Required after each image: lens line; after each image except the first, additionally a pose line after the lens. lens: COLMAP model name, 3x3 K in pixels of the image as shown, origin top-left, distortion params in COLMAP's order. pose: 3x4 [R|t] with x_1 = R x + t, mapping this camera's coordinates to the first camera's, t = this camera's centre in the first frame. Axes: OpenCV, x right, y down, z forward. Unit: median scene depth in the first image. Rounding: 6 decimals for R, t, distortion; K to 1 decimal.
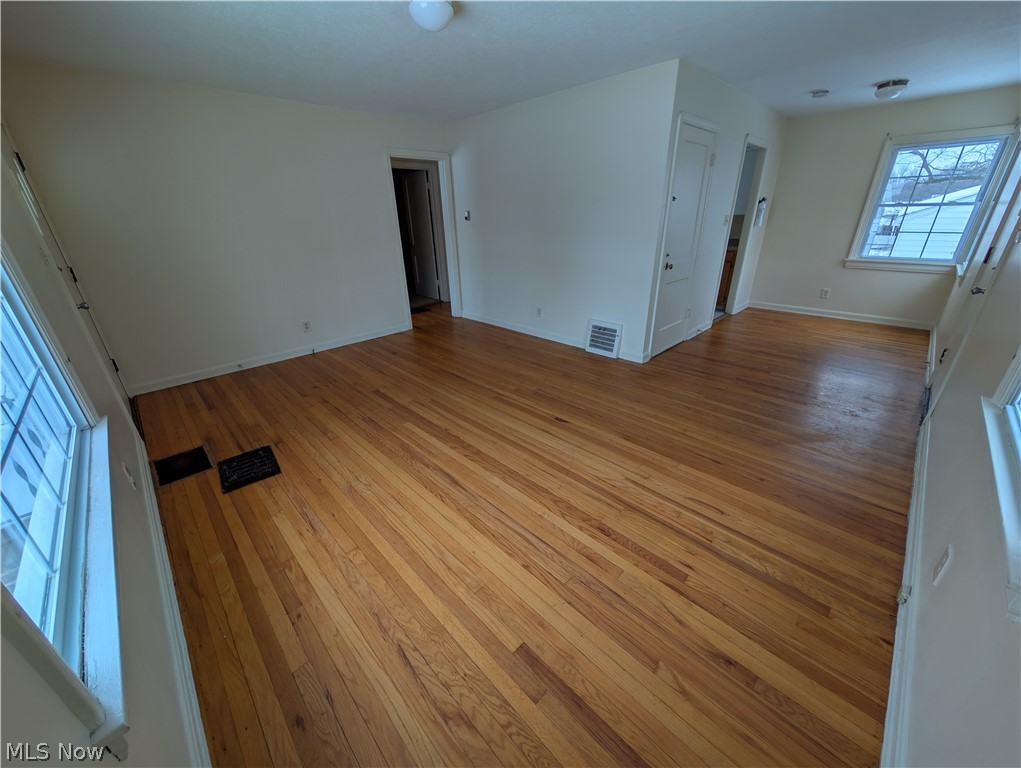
lens RADIAL K [[389.4, 0, 511.0], [0, 389.4, 388.1], [0, 0, 1]] dist [-0.002813, 0.000837]
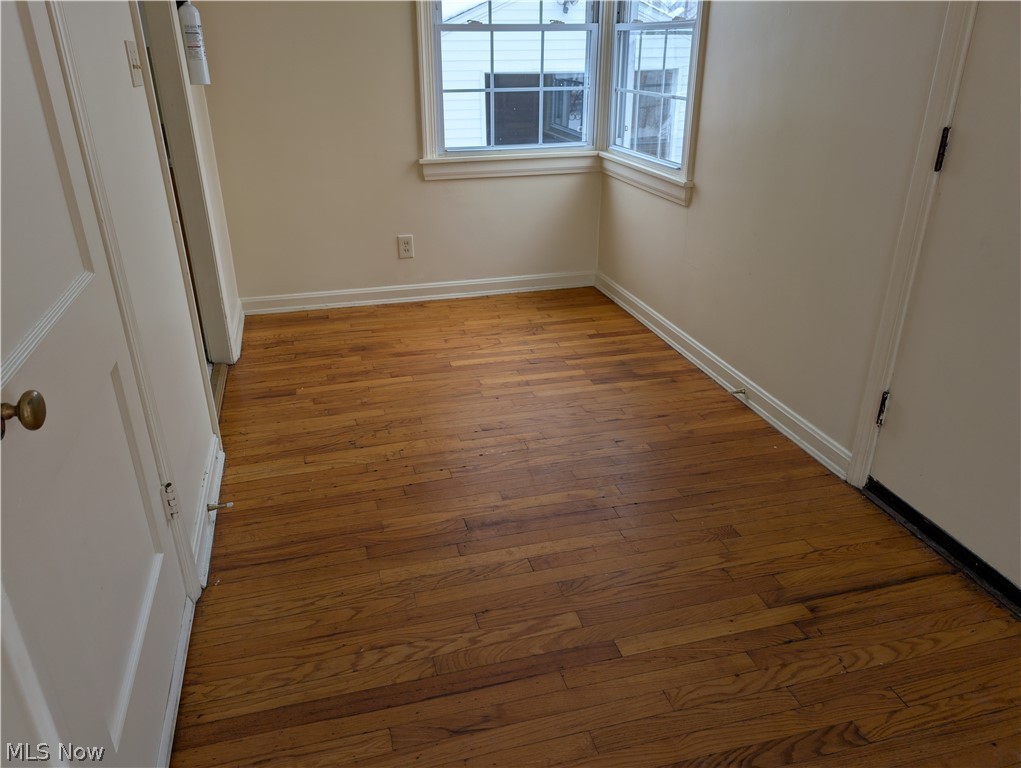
lens RADIAL K [[738.6, 0, 490.2], [0, 738.6, 375.3], [0, 0, 1]] dist [0.020491, -0.023078]
pose [[0.510741, -0.335177, 0.791707, 0.394357], [0.351730, 0.921744, 0.163323, -0.411357], [-0.784493, 0.195051, 0.588664, 0.975048]]
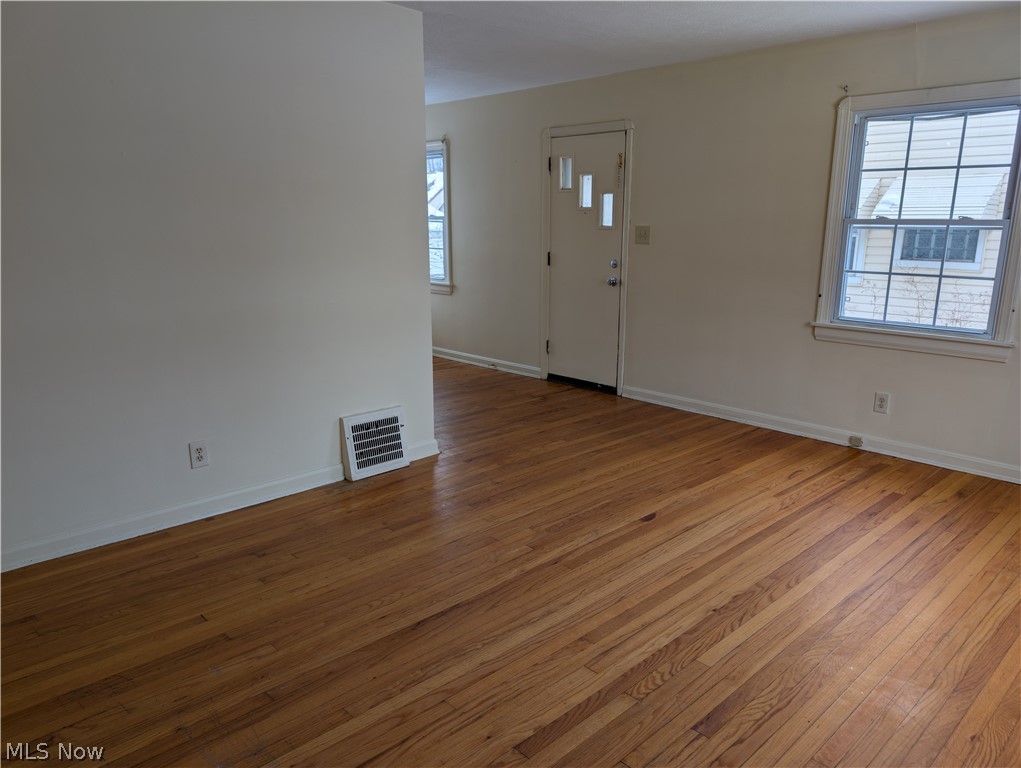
lens RADIAL K [[738.6, 0, 516.9], [0, 738.6, 376.0], [0, 0, 1]] dist [0.020491, -0.023078]
pose [[0.006042, -0.188897, 0.981978, -1.086562], [0.408732, 0.896686, 0.169975, -0.448377], [-0.912634, 0.400339, 0.082626, 1.057229]]
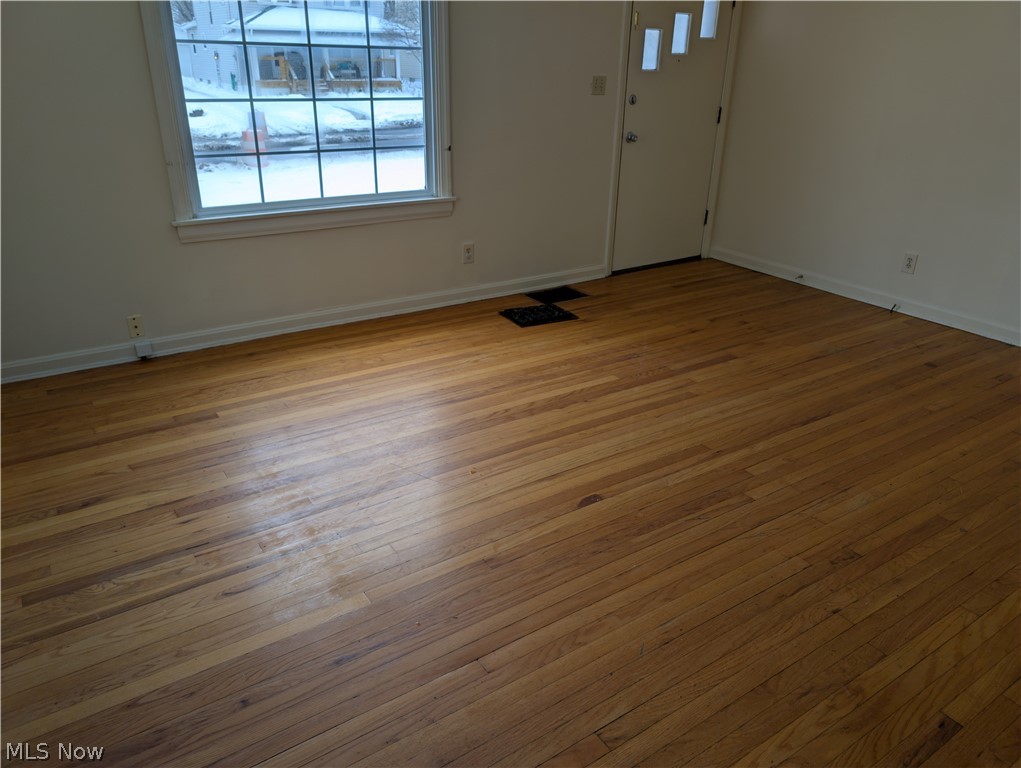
lens RADIAL K [[738.6, 0, 516.0], [0, 738.6, 388.1], [0, 0, 1]] dist [0.020491, -0.023078]
pose [[-0.185923, 0.420186, -0.888187, 0.937747], [-0.420441, 0.782989, 0.458429, -0.423551], [0.888067, 0.458663, 0.031088, 0.871298]]
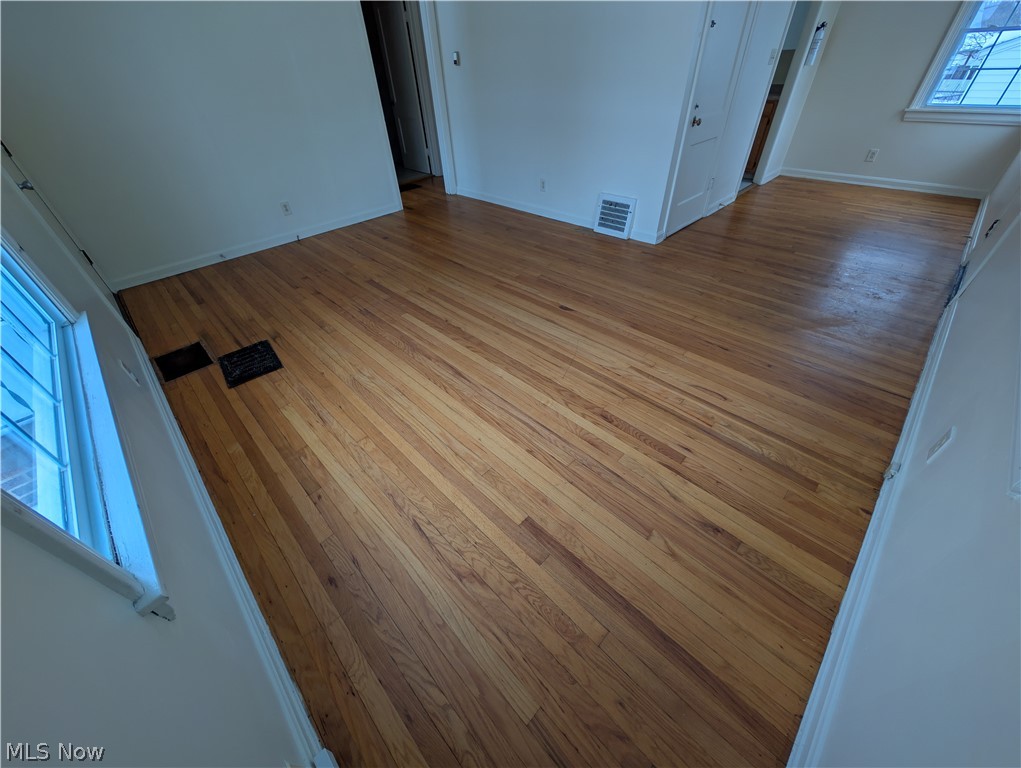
lens RADIAL K [[389.4, 0, 511.0], [0, 389.4, 389.6], [0, 0, 1]] dist [-0.002813, 0.000837]
pose [[0.999822, -0.015959, -0.010048, 0.000218], [0.018123, 0.960428, 0.277939, 0.006046], [0.005215, -0.278072, 0.960546, 0.028220]]
